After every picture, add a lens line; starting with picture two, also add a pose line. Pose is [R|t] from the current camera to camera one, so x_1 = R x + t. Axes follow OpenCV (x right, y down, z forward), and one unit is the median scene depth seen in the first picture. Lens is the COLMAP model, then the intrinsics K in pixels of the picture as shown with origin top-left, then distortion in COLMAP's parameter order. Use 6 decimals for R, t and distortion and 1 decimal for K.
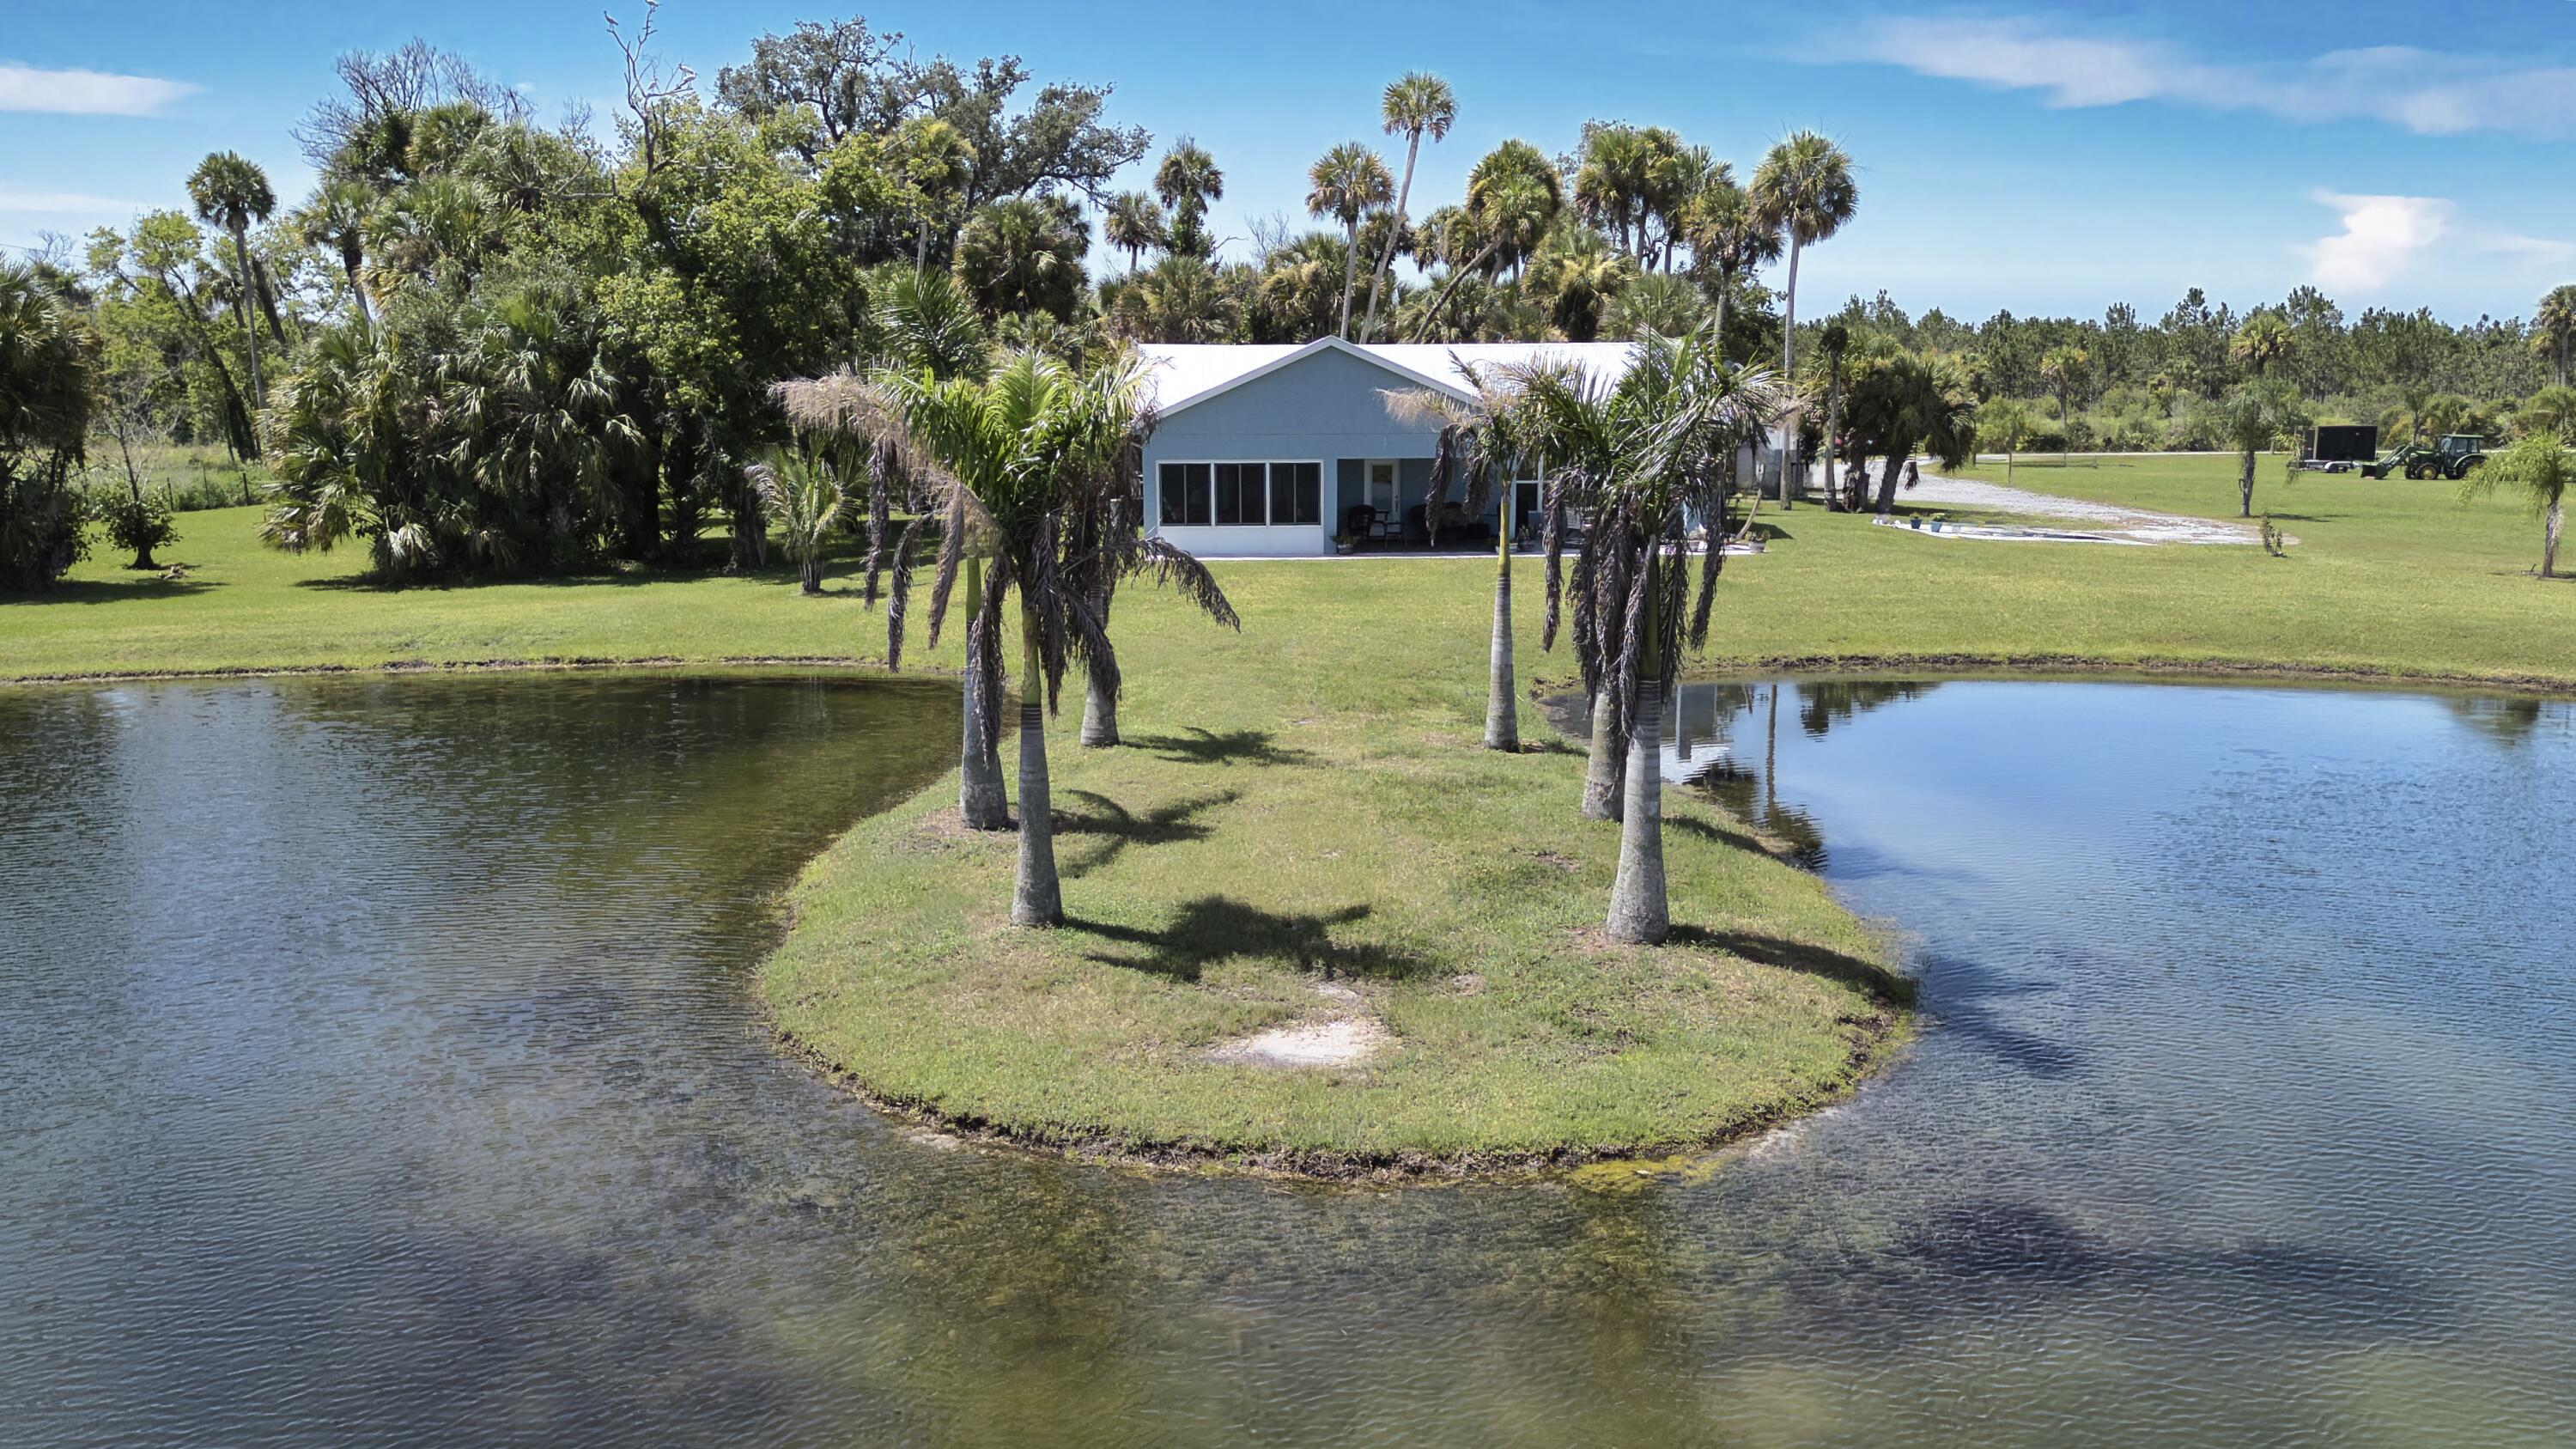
lens RADIAL K [[2023.8, 0, 1288.0], [0, 2023.8, 724.5], [0, 0, 1]] dist [0.117847, -0.236188]
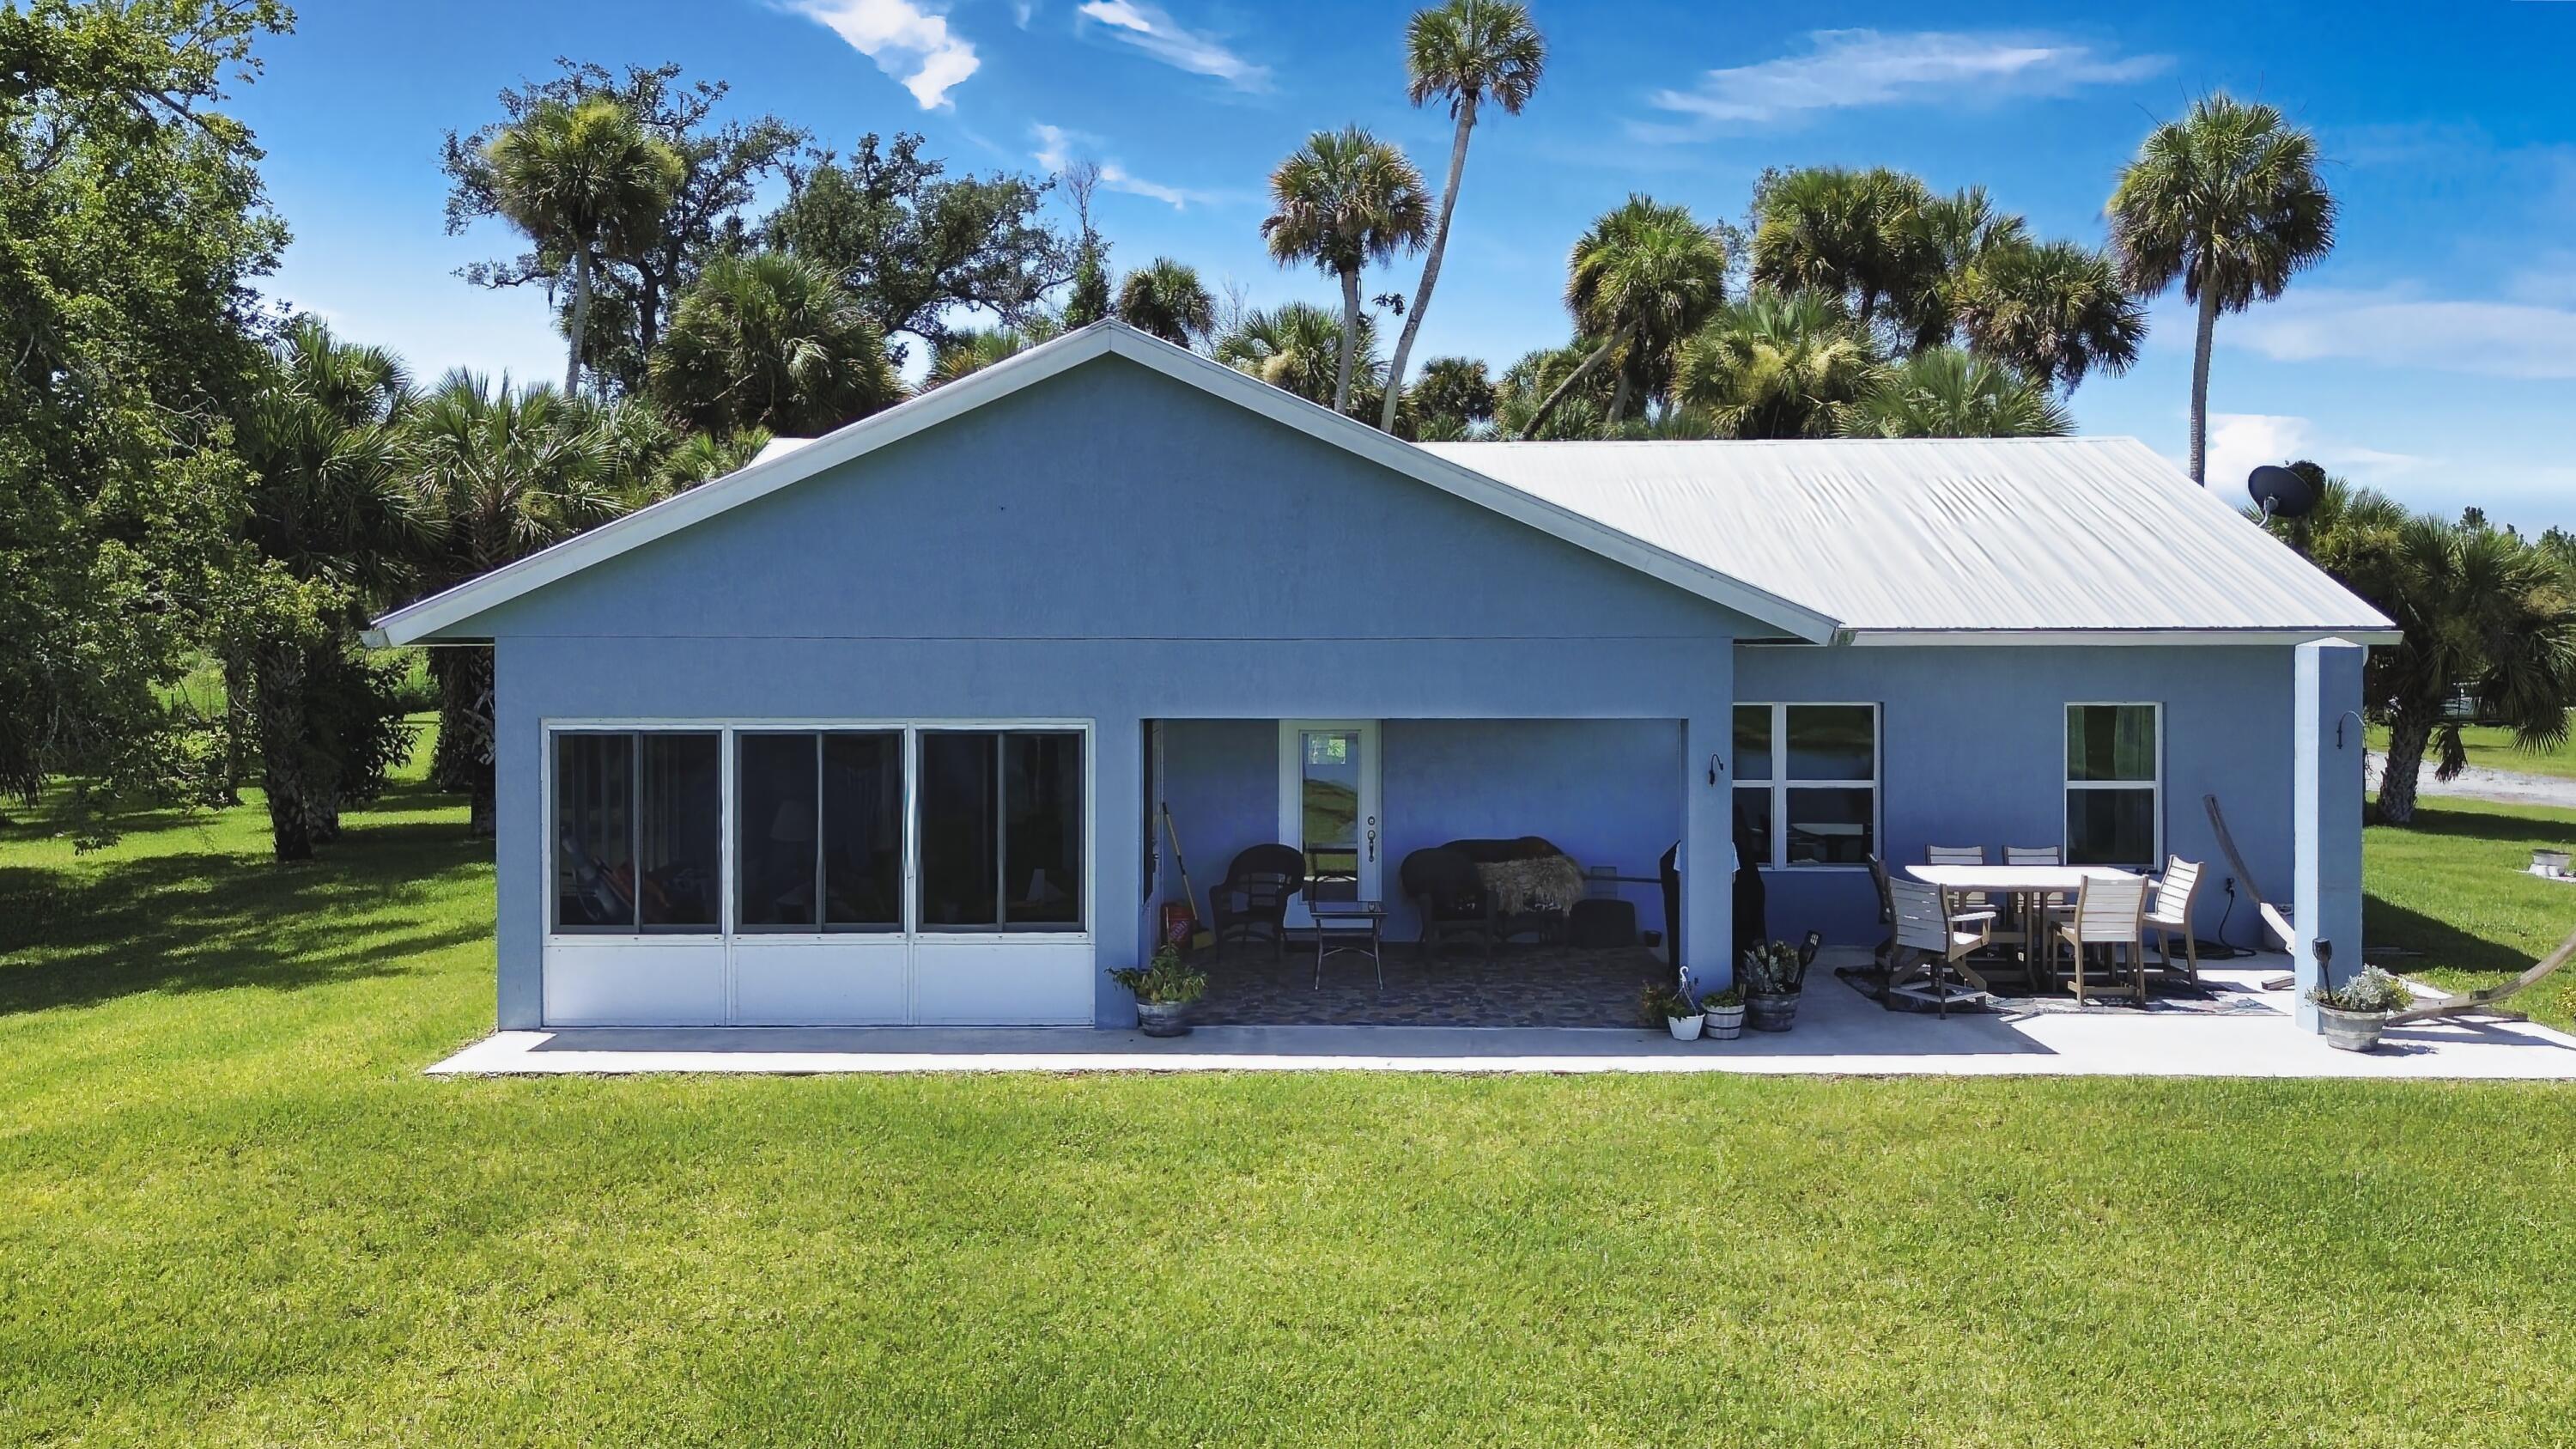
lens RADIAL K [[2023.8, 0, 1288.0], [0, 2023.8, 724.5], [0, 0, 1]] dist [0.117847, -0.236188]
pose [[0.998600, 0.005670, -0.052595, 0.060812], [-0.011938, 0.992746, -0.119633, -0.090727], [0.051535, 0.120093, 0.991424, 0.675852]]
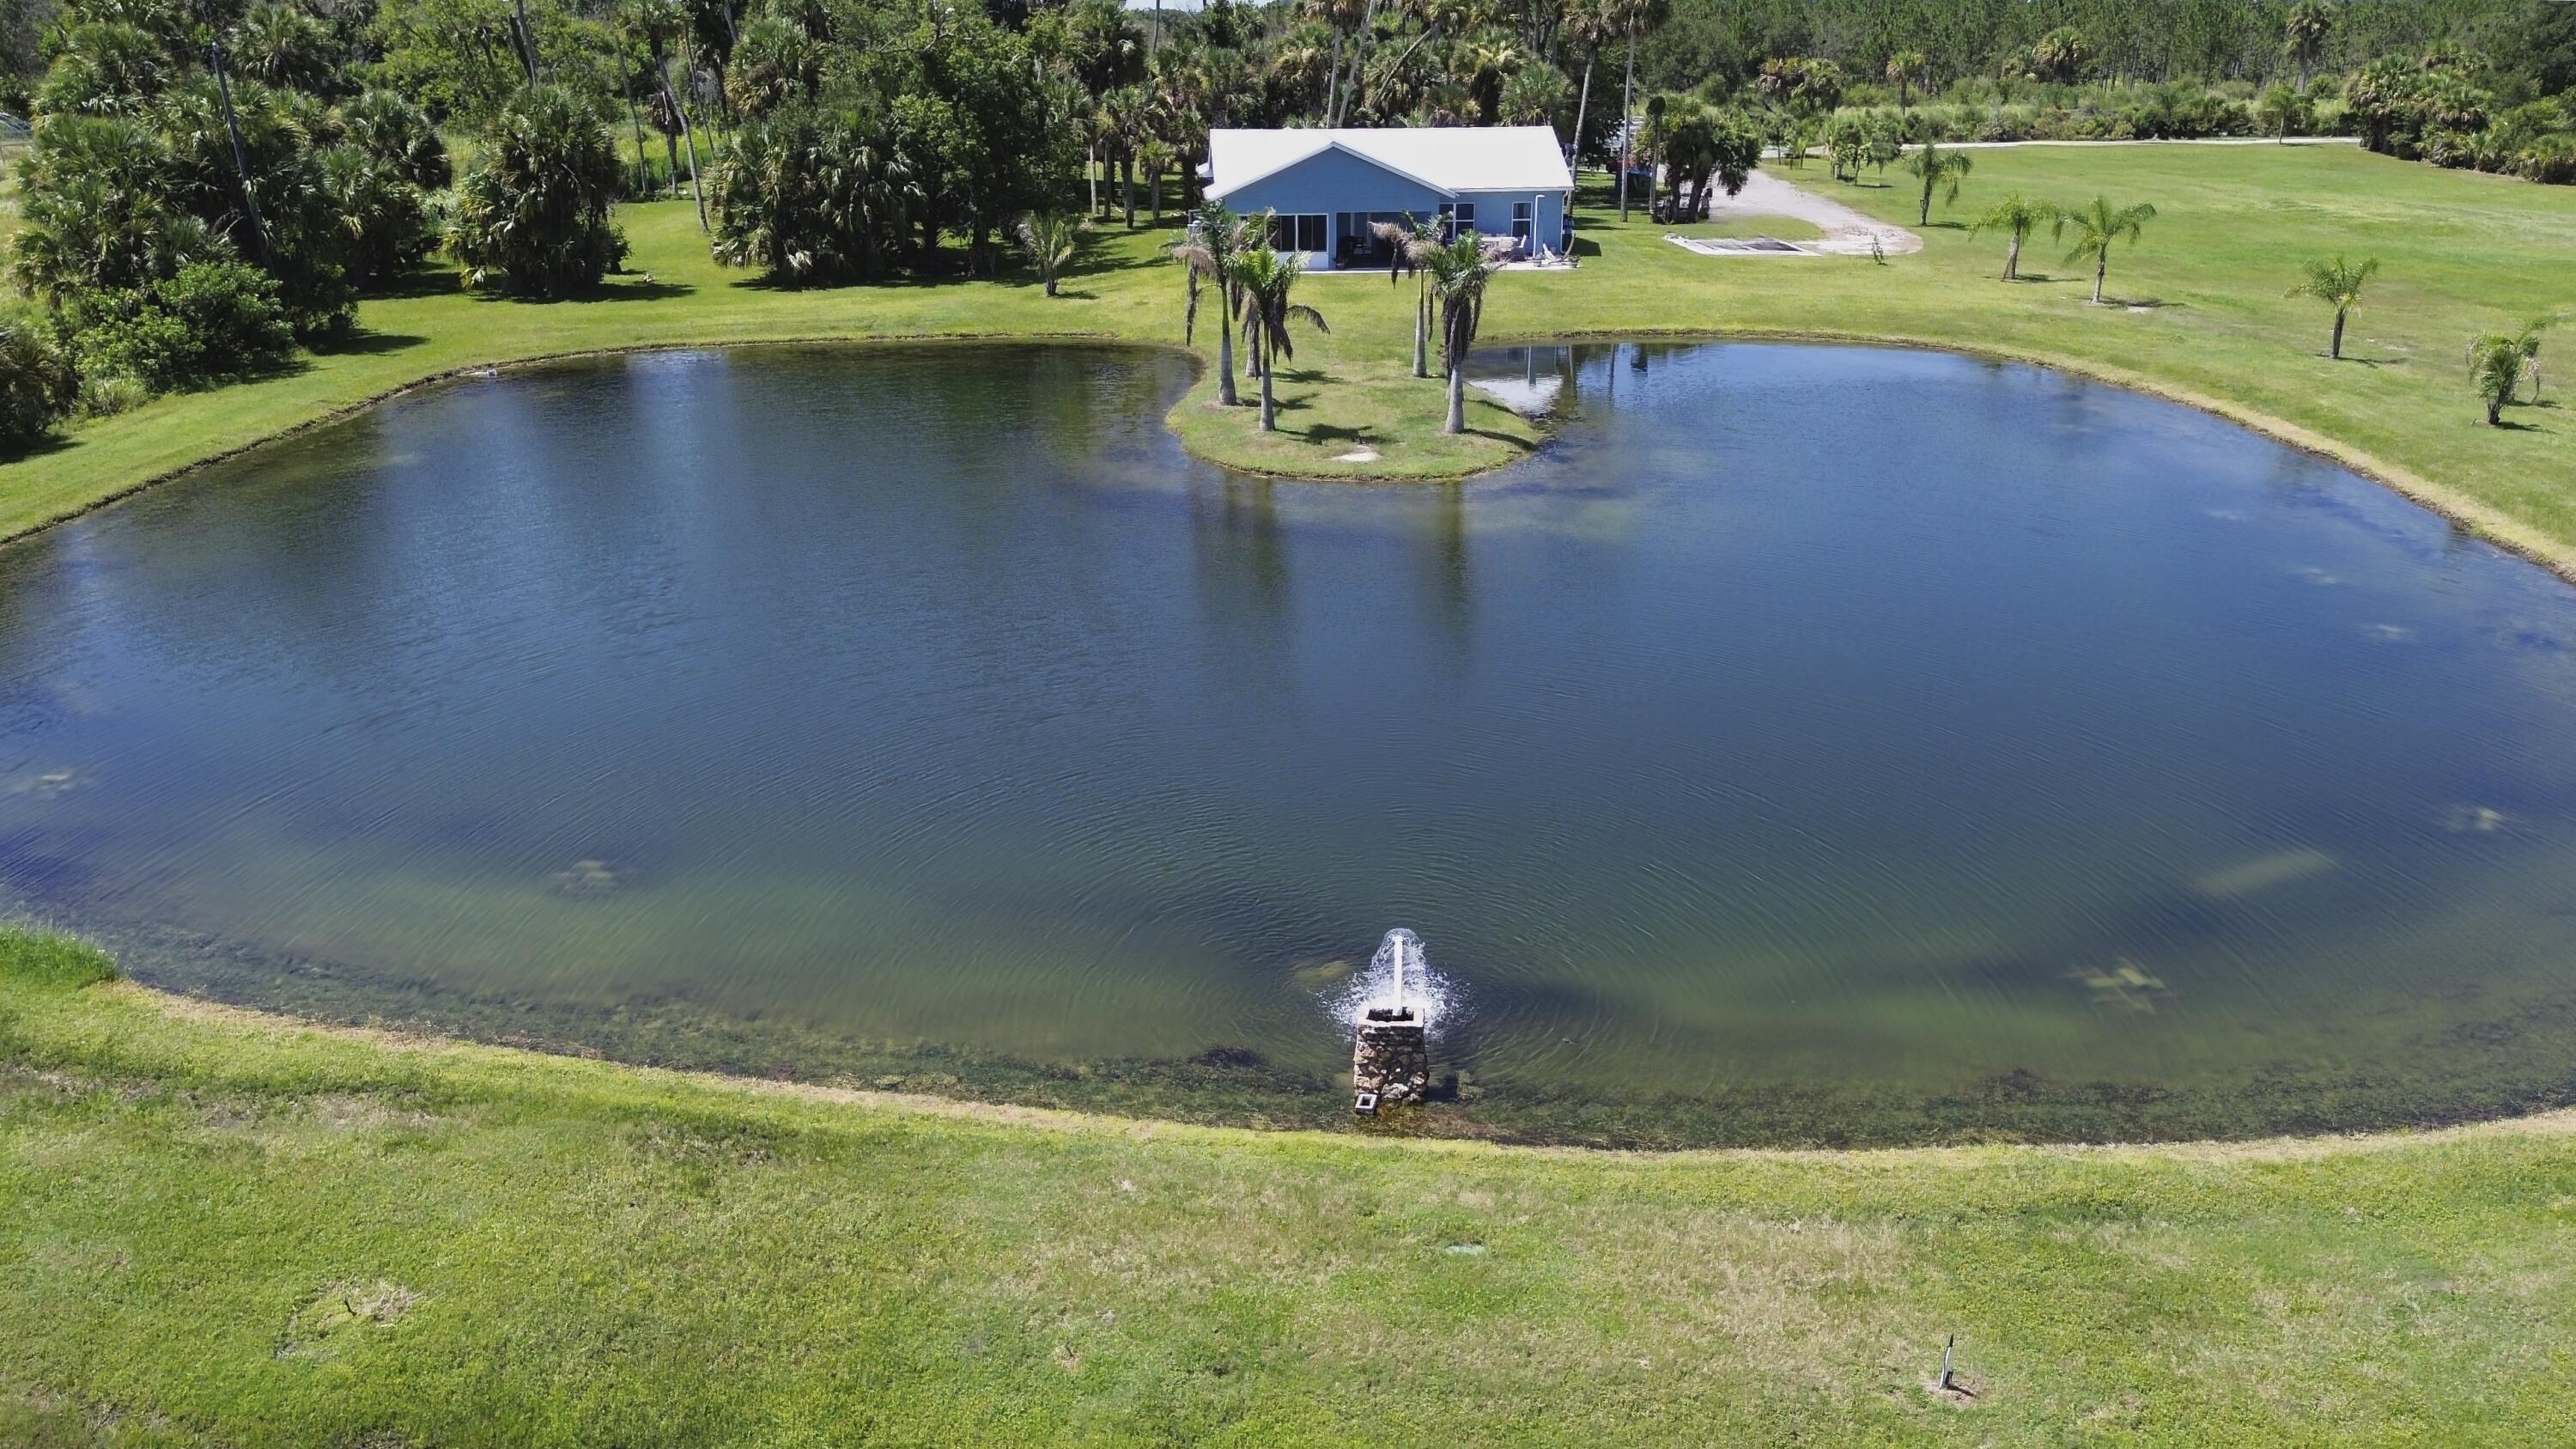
lens RADIAL K [[2023.8, 0, 1288.0], [0, 2023.8, 724.5], [0, 0, 1]] dist [0.117847, -0.236188]
pose [[0.999715, -0.007984, 0.022491, -0.058515], [0.004026, 0.985295, 0.170815, 0.003346], [-0.023524, -0.170675, 0.985046, -0.777063]]
